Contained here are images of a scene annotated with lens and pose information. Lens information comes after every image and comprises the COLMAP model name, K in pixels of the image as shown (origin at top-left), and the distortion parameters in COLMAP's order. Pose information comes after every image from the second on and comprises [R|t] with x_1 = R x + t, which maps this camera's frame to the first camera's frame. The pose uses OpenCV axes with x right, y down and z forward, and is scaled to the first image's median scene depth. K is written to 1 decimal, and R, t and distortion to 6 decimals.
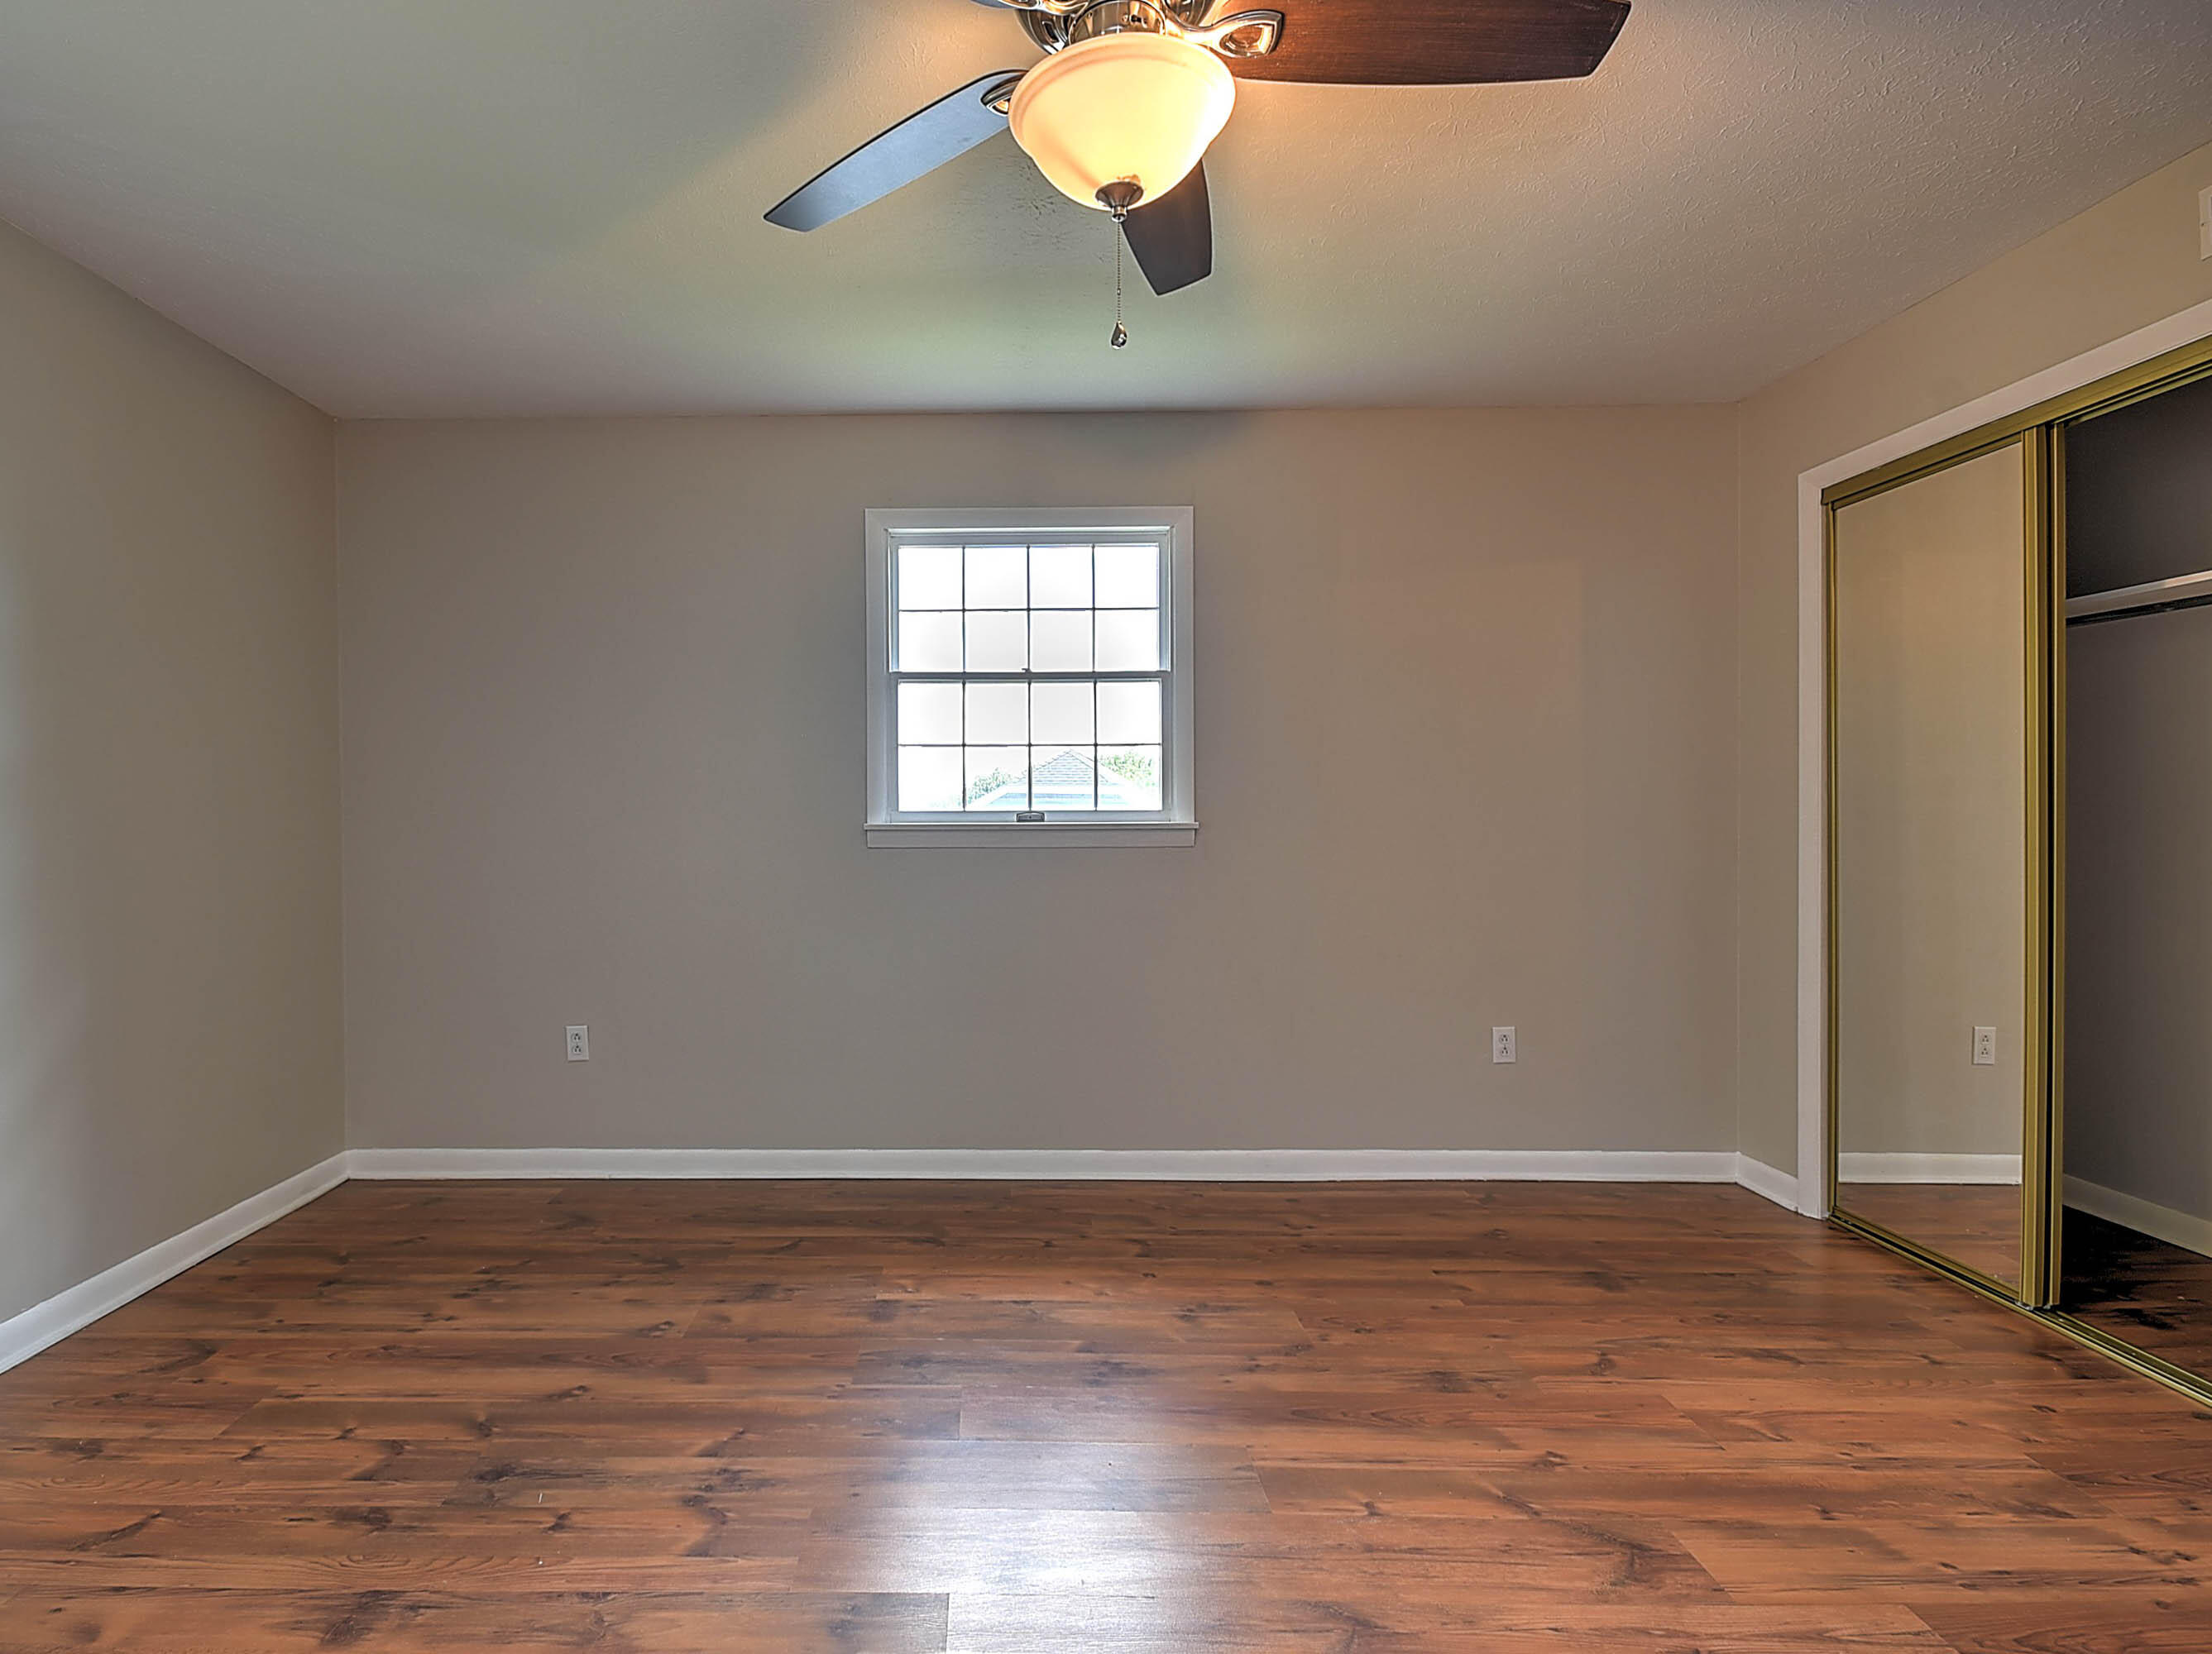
lens RADIAL K [[1044.5, 0, 982.3], [0, 1044.5, 831.0], [0, 0, 1]] dist [0.022437, -0.014551]
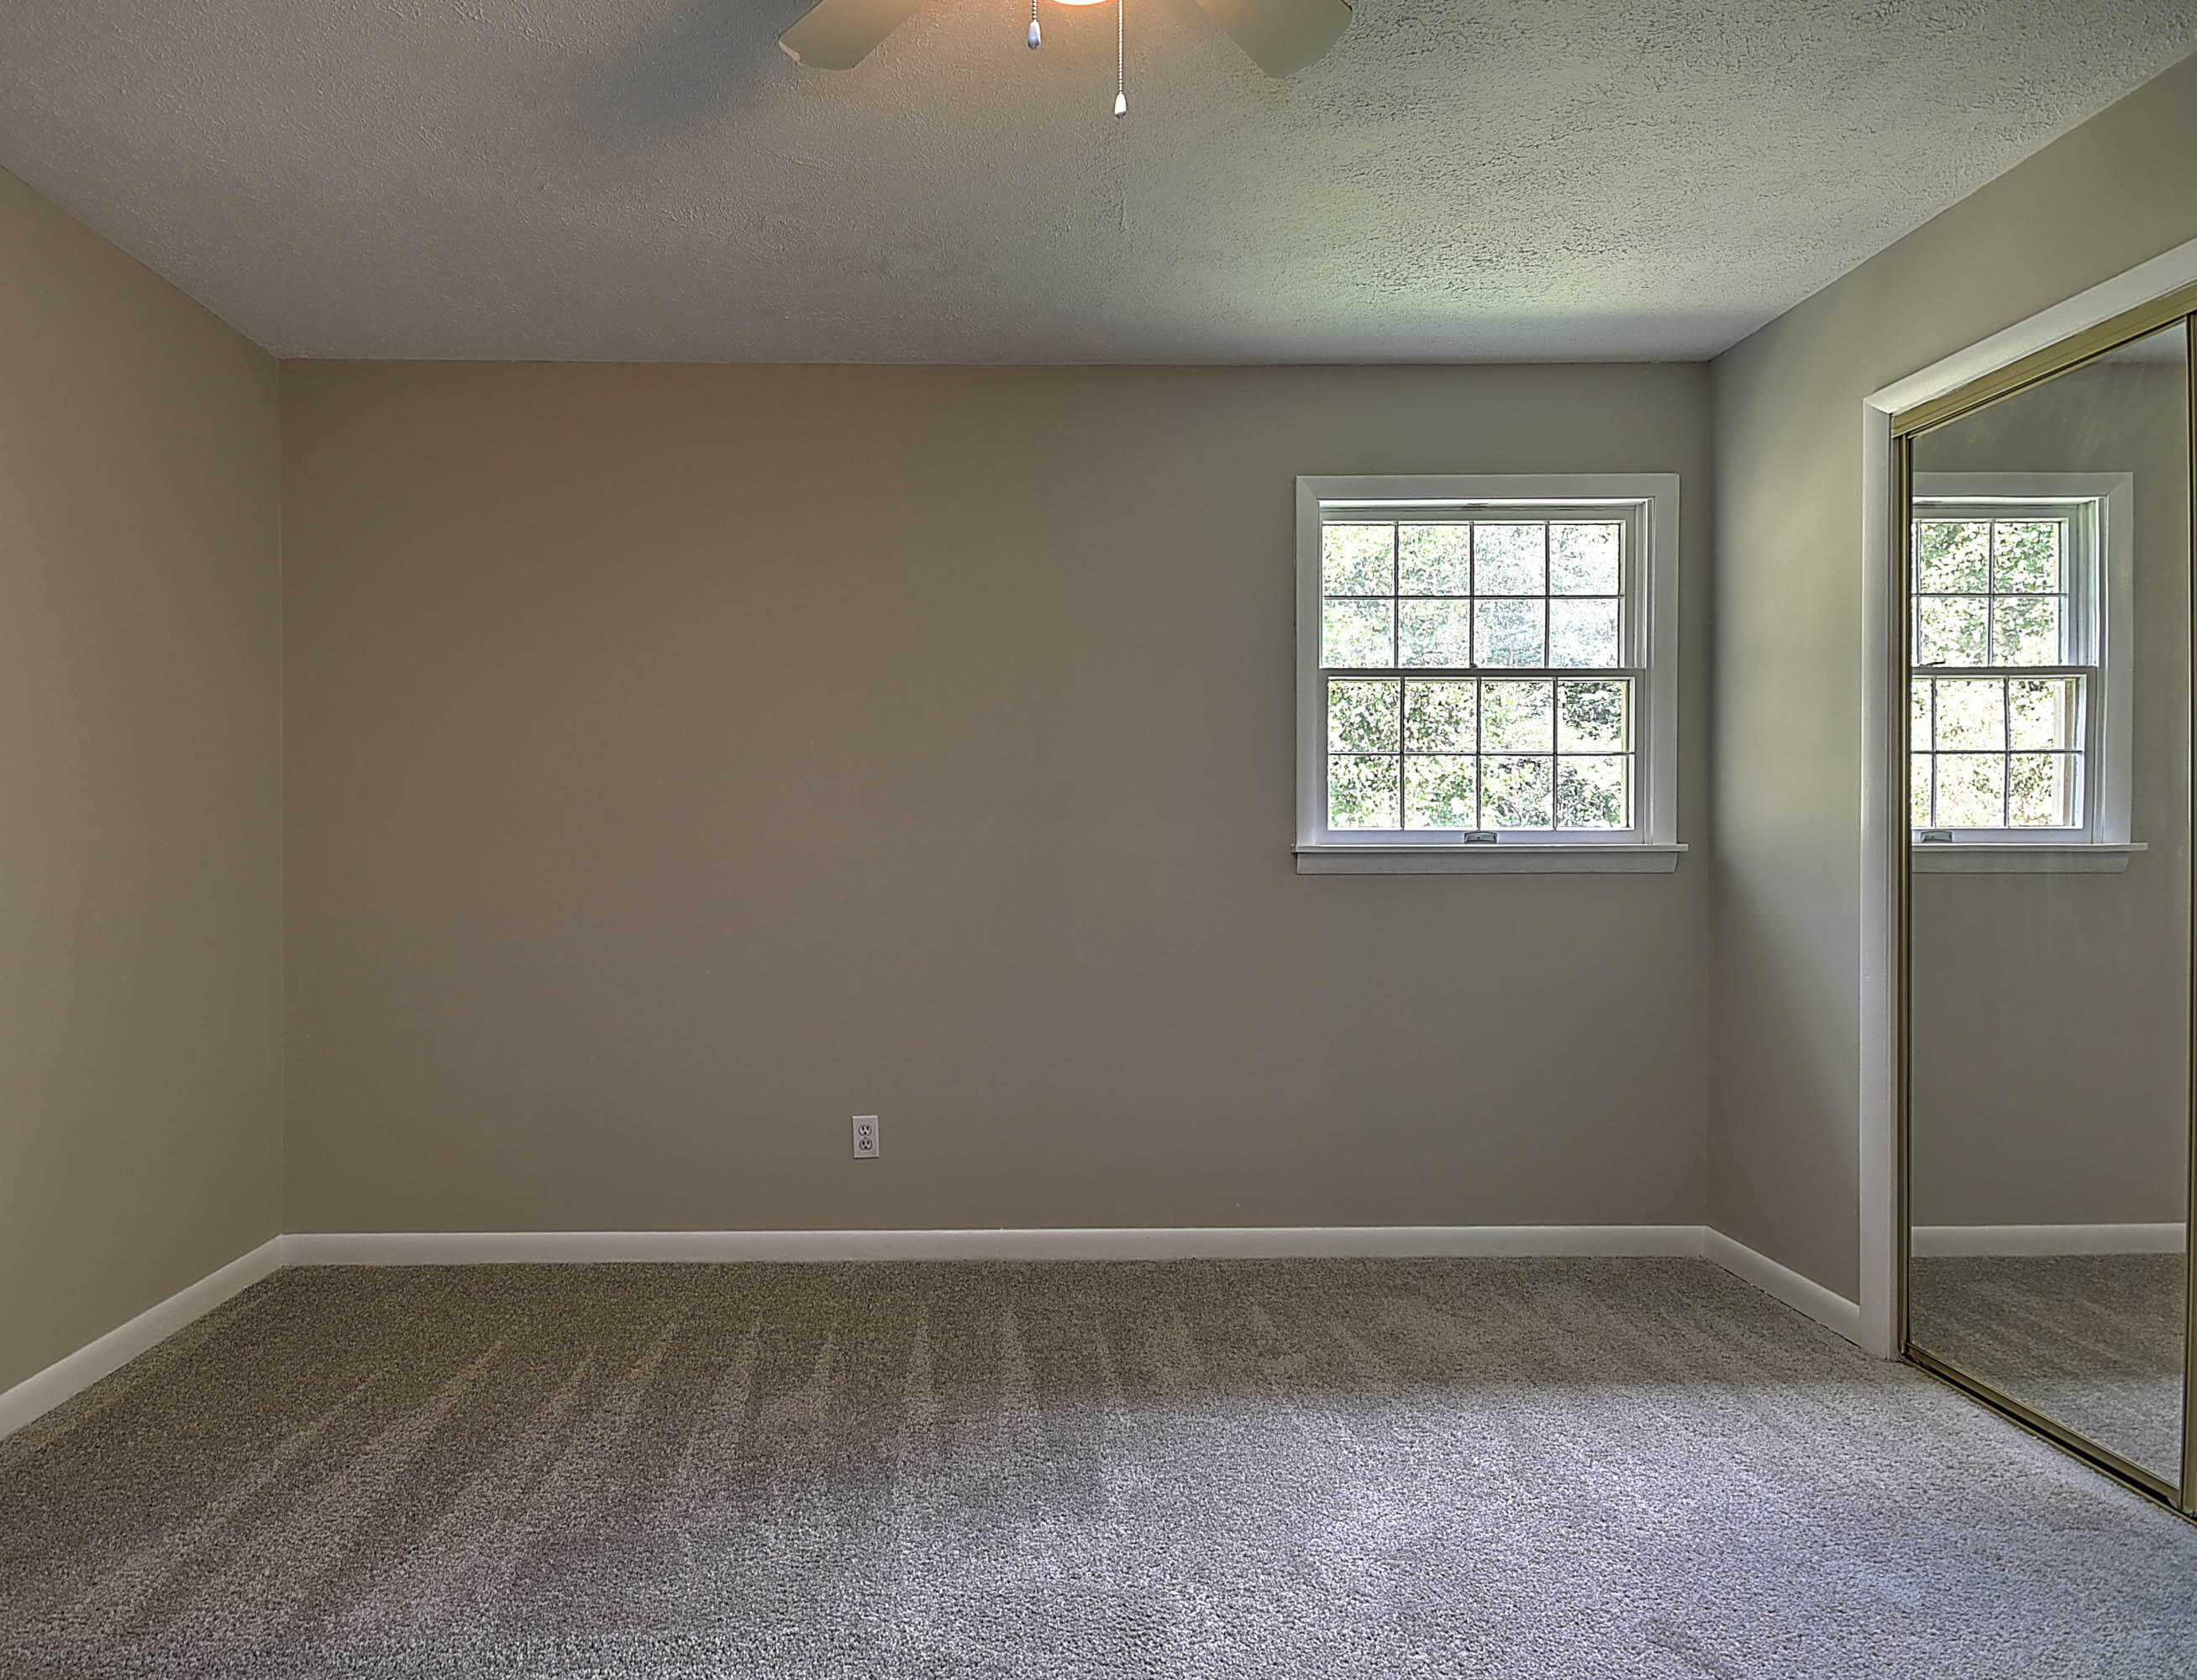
lens RADIAL K [[1224.4, 0, 822.8], [0, 1224.4, 841.8], [0, 0, 1]] dist [-0.001893, -0.003155]
pose [[0.999725, -0.000210, 0.023448, -0.513393], [0.000520, 0.999913, -0.013187, 0.002509], [-0.023444, 0.013196, 0.999638, 0.013631]]
